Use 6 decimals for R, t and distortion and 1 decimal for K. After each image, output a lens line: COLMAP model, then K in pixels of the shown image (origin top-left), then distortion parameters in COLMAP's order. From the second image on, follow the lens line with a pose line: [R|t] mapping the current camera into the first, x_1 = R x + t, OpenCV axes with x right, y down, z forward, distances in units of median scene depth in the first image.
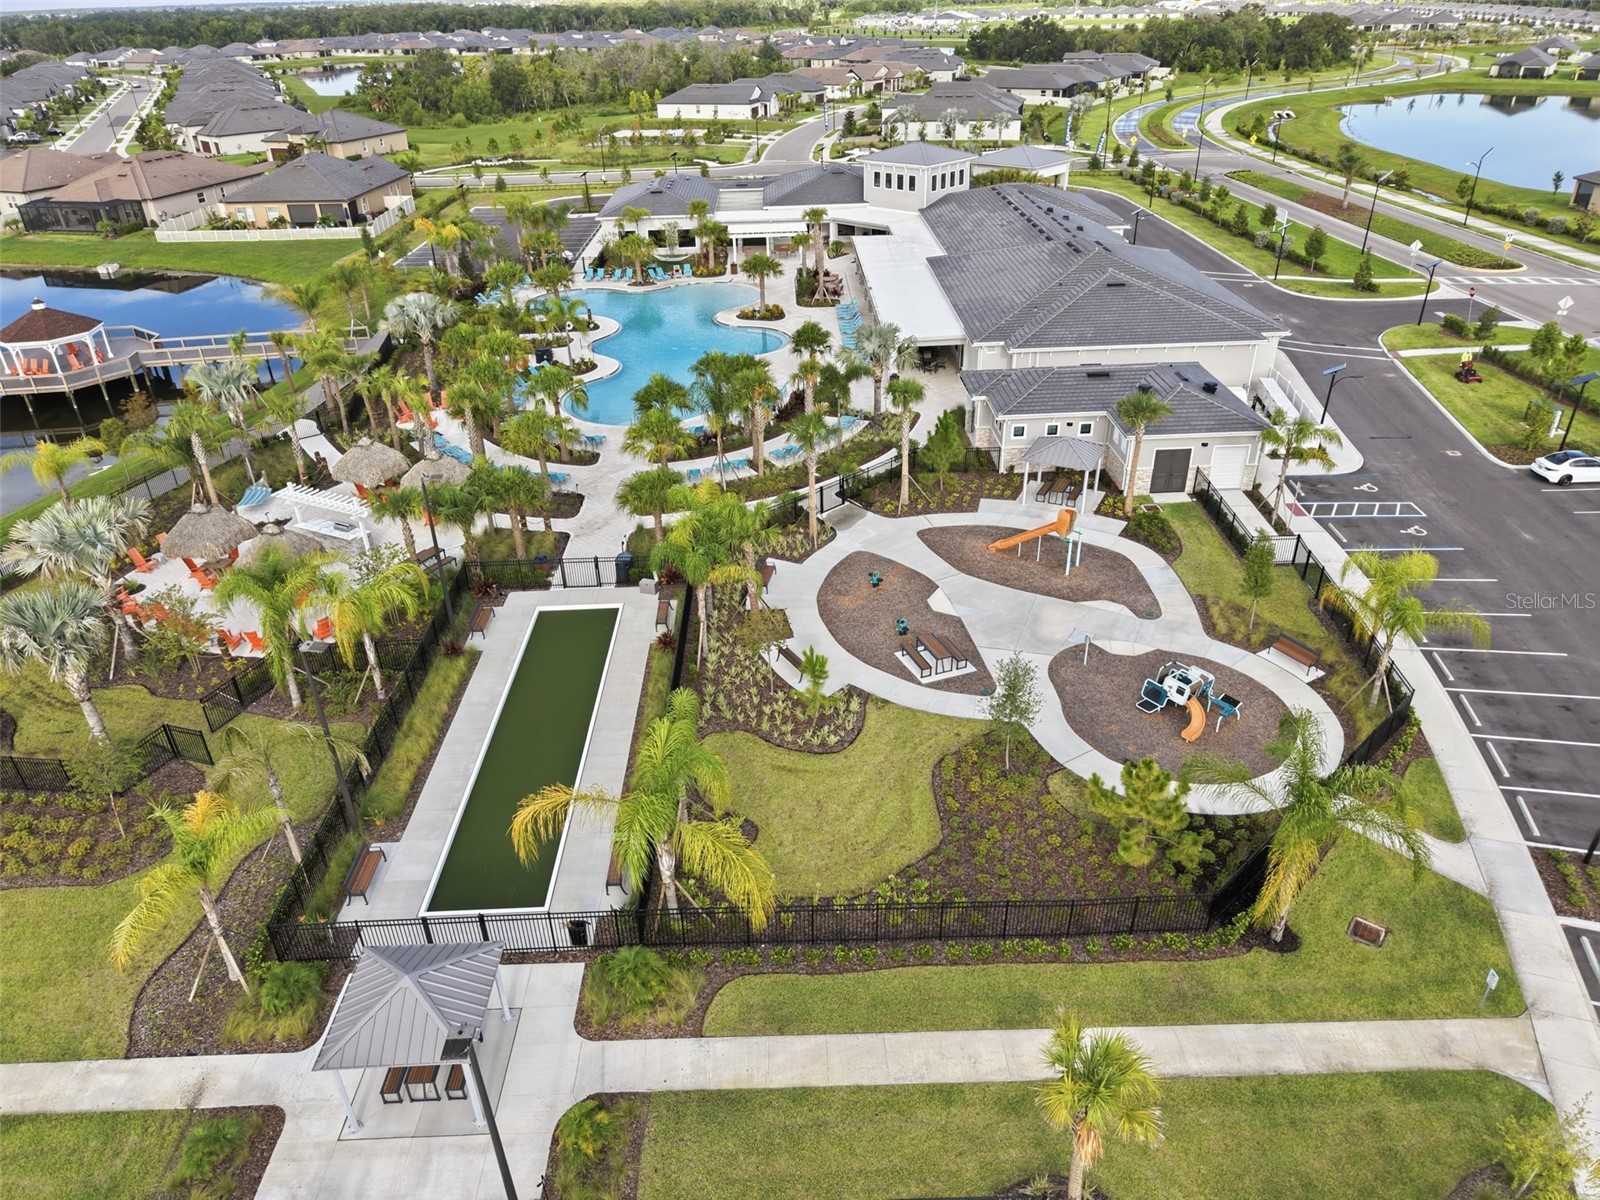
lens RADIAL K [[1075.3, 0, 800.0], [0, 1075.3, 600.0], [0, 0, 1]] dist [0.019799, -0.015776]
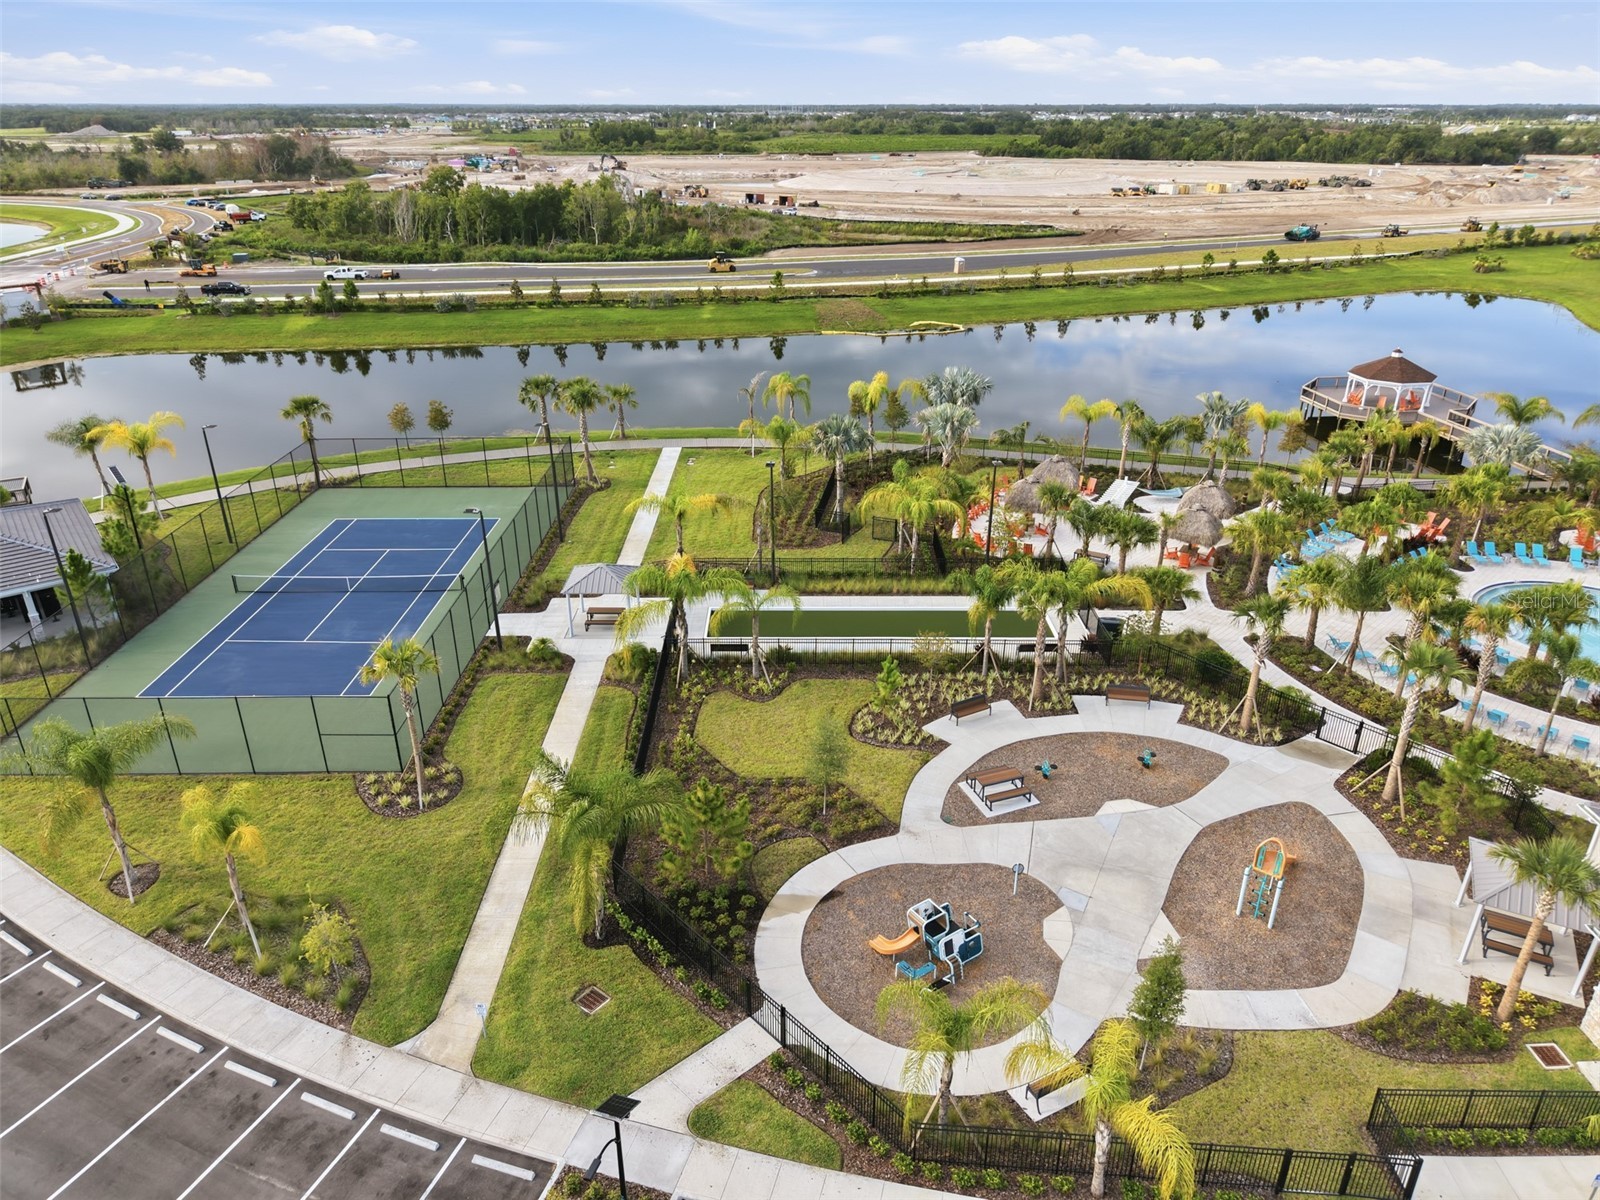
lens RADIAL K [[1075.3, 0, 800.0], [0, 1075.3, 600.0], [0, 0, 1]] dist [0.019799, -0.015776]
pose [[-0.021915, 0.442905, -0.896300, 0.234610], [-0.494997, 0.774110, 0.394628, -0.095118], [0.868618, 0.452315, 0.202272, 0.140126]]
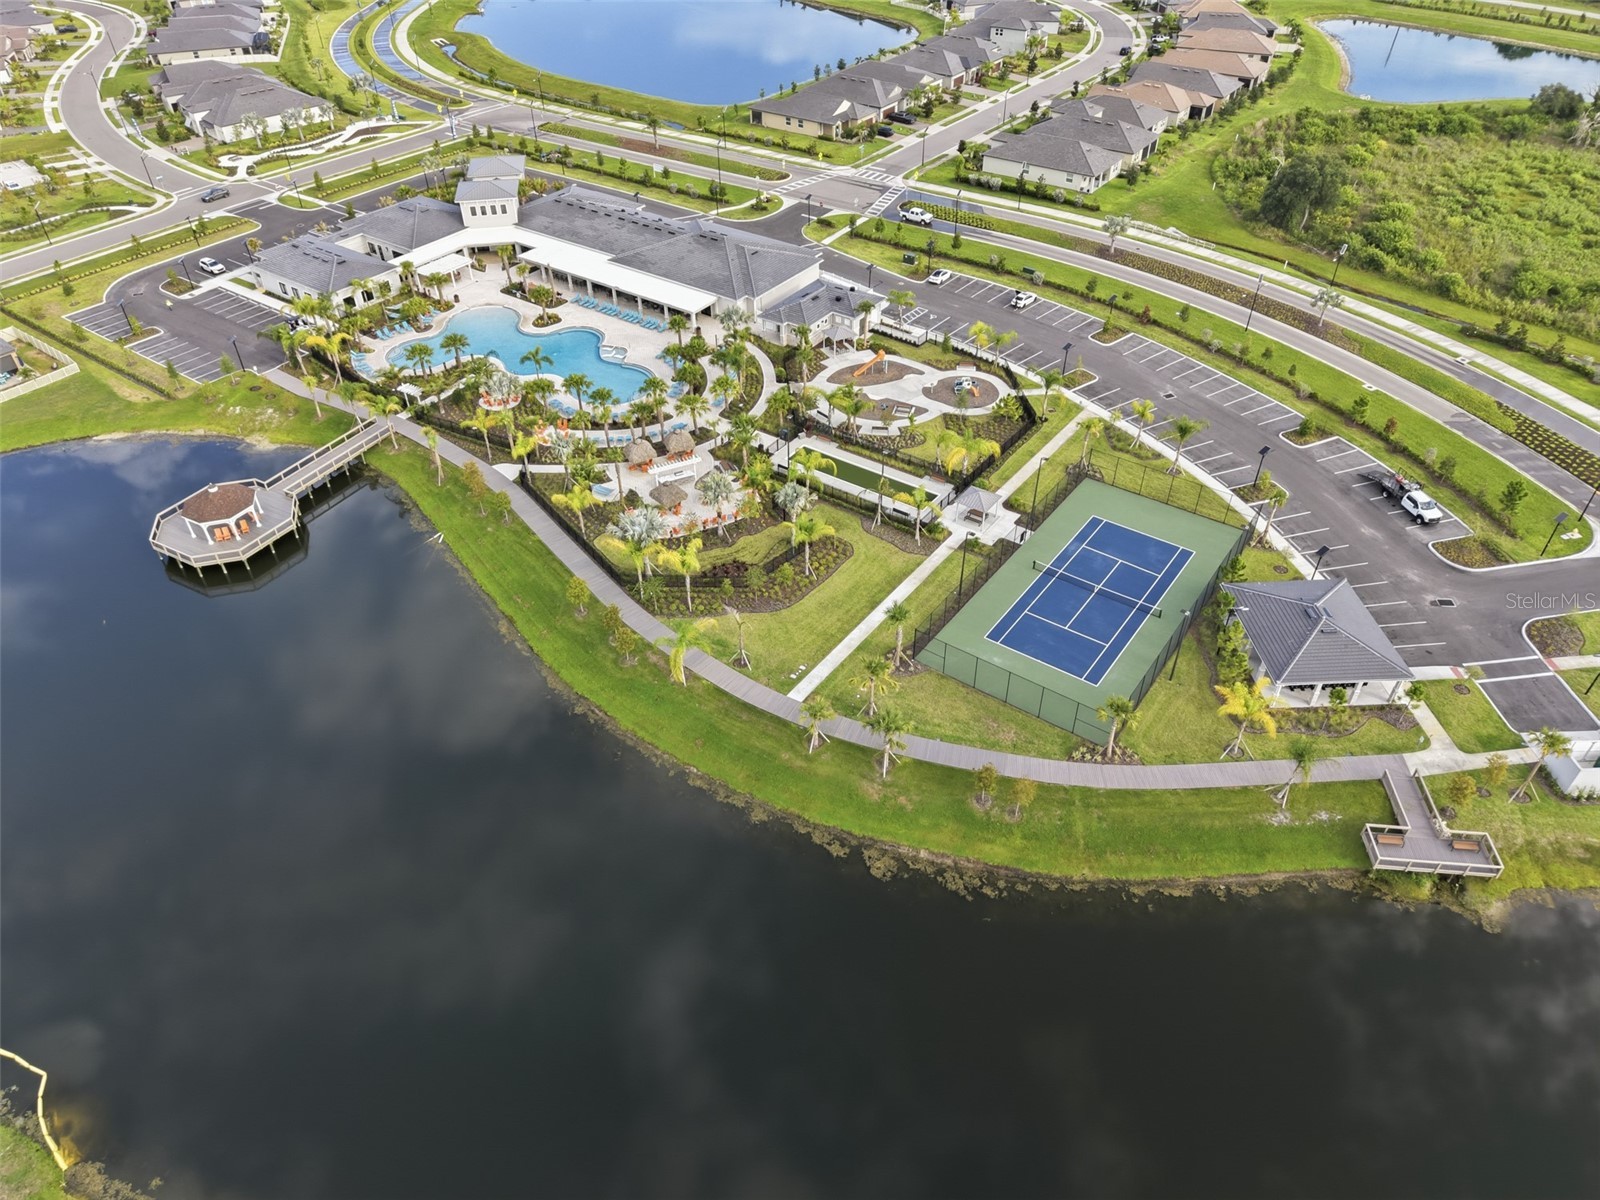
lens RADIAL K [[1083.4, 0, 800.0], [0, 1083.4, 600.0], [0, 0, 1]] dist [0.005401, -0.006254]
pose [[0.604975, -0.490722, 0.627054, -0.547439], [0.389913, 0.869209, 0.304046, -0.127617], [-0.694243, 0.060556, 0.717189, -0.230778]]
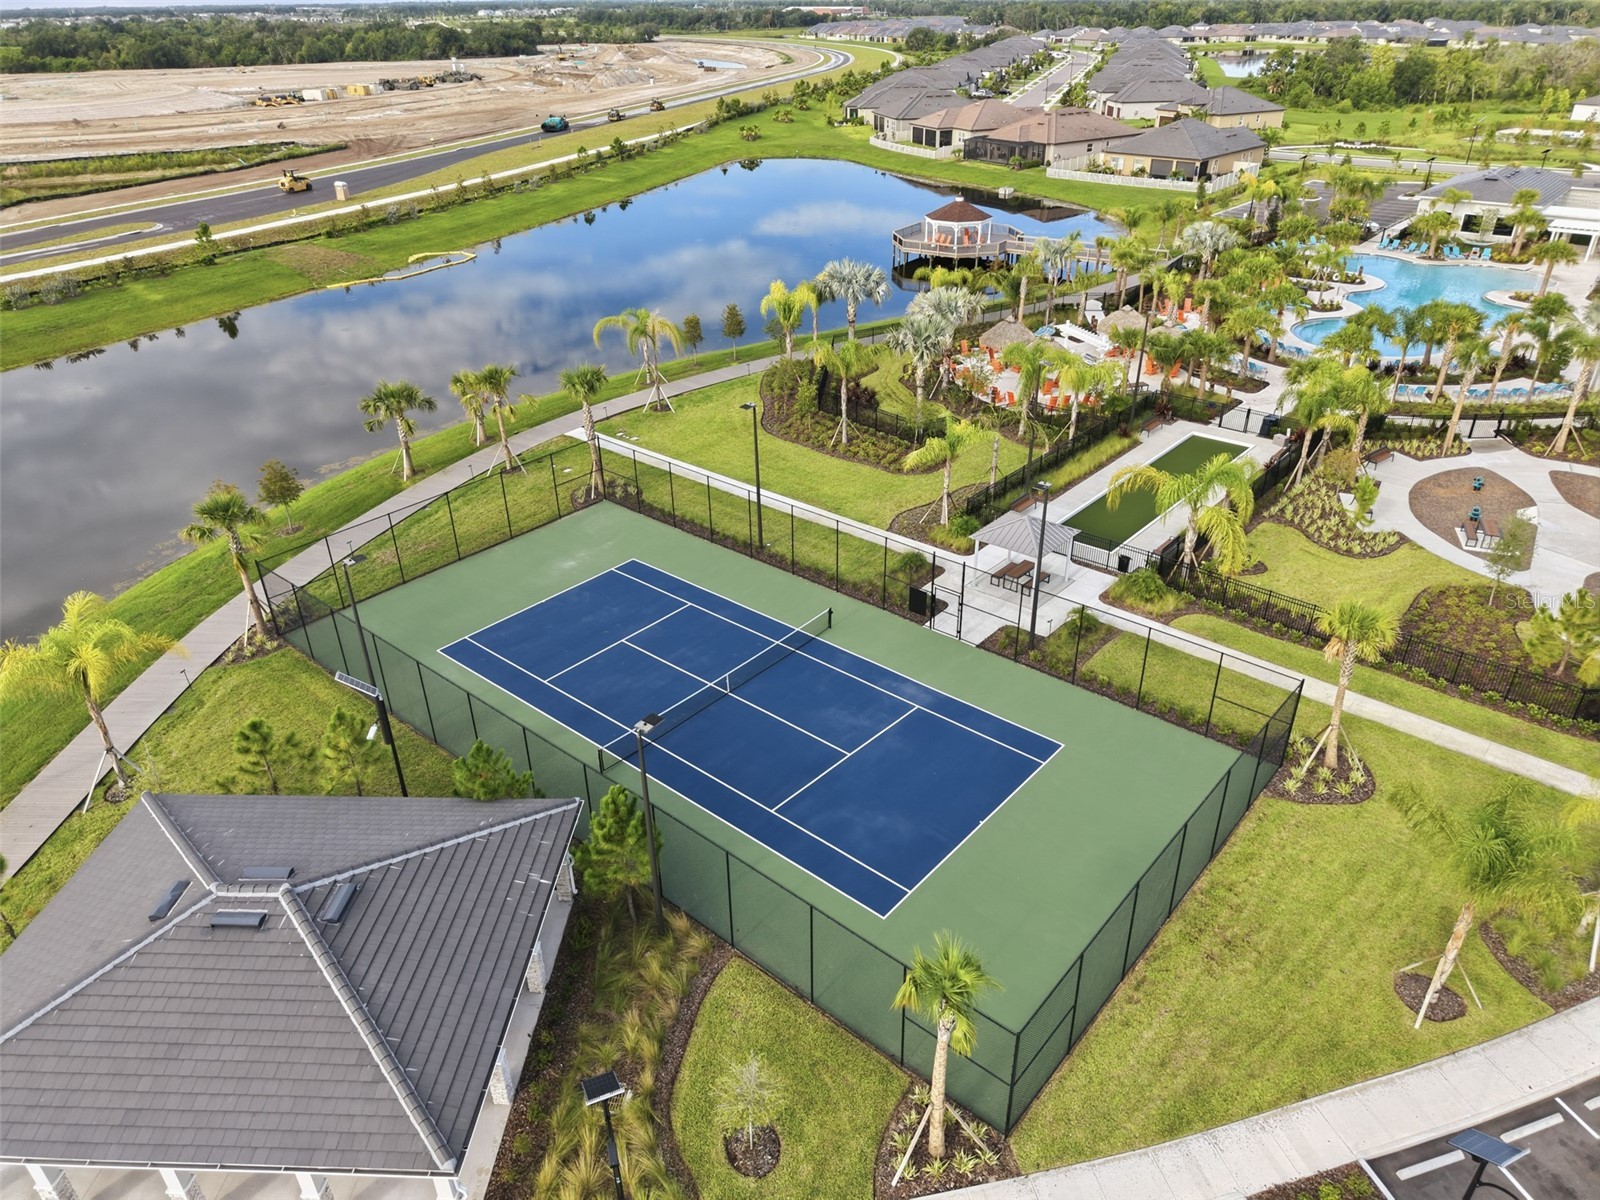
lens RADIAL K [[1075.3, 0, 800.0], [0, 1075.3, 600.0], [0, 0, 1]] dist [0.019799, -0.015776]
pose [[0.742455, 0.341712, -0.576189, 0.068850], [-0.336362, 0.933993, 0.120486, 0.057919], [0.579328, 0.104353, 0.808387, -0.105763]]
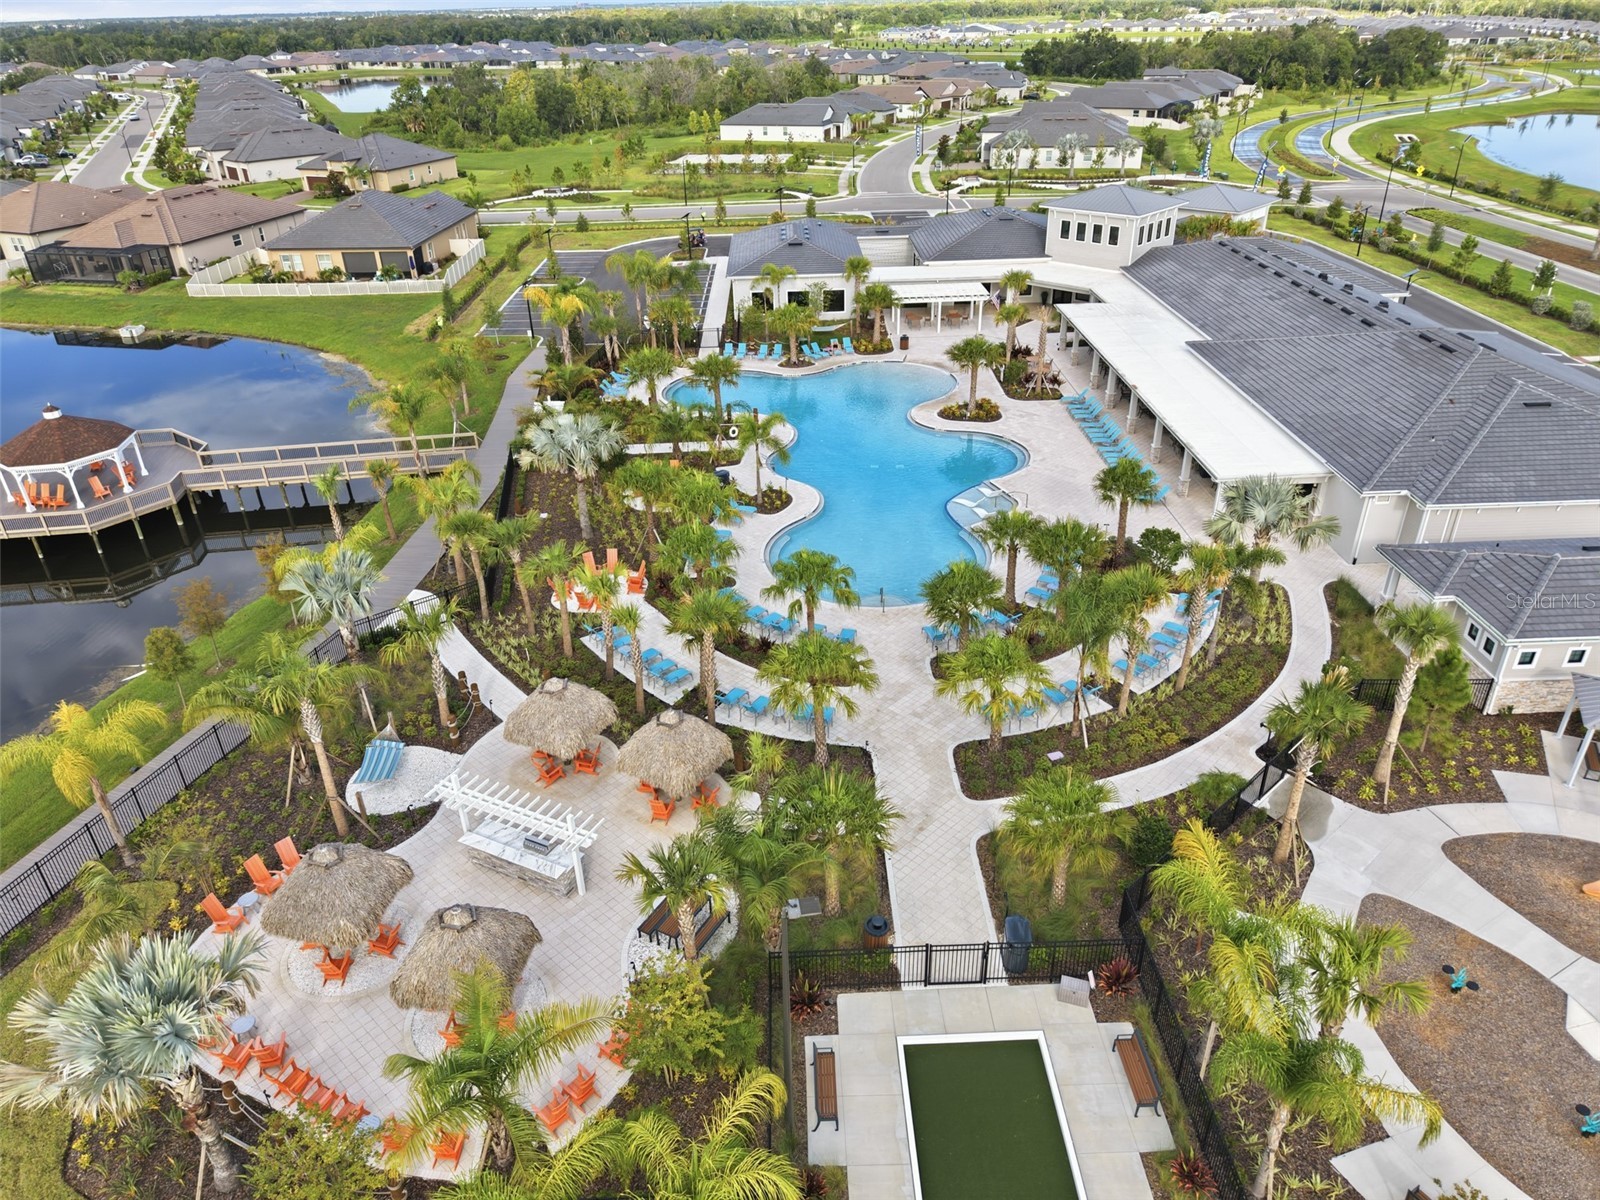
lens RADIAL K [[1075.3, 0, 800.0], [0, 1075.3, 600.0], [0, 0, 1]] dist [0.019799, -0.015776]
pose [[0.999996, 0.002447, -0.001135, -0.082124], [-0.002456, 0.999960, -0.008585, -0.062730], [0.001114, 0.008587, 0.999963, 0.112082]]
